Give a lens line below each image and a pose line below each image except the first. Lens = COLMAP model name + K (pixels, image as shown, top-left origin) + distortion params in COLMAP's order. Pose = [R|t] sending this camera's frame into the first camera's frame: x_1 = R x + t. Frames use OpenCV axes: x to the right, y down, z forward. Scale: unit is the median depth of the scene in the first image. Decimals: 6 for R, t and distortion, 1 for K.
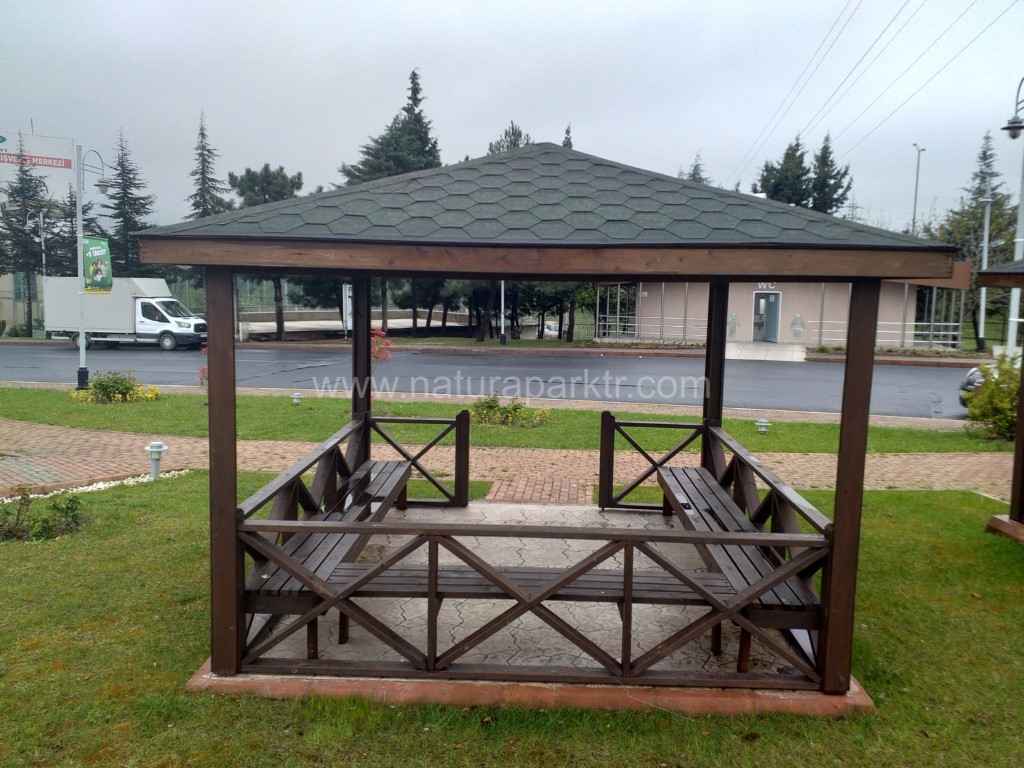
lens RADIAL K [[808.5, 0, 516.2], [0, 808.5, 402.1], [0, 0, 1]] dist [0.132258, -0.255187]
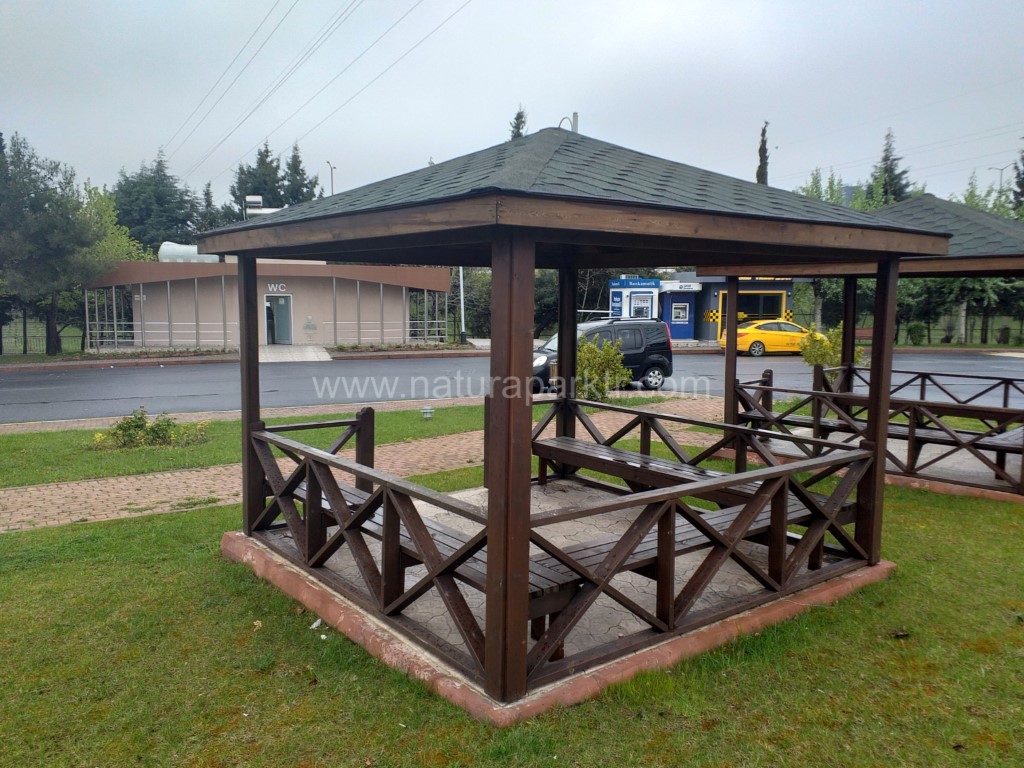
lens RADIAL K [[808.5, 0, 516.2], [0, 808.5, 402.1], [0, 0, 1]] dist [0.132258, -0.255187]
pose [[0.767778, -0.096696, 0.633378, -0.125691], [0.102382, 0.994359, 0.027698, -0.001020], [-0.632483, 0.043581, 0.773347, 0.044568]]
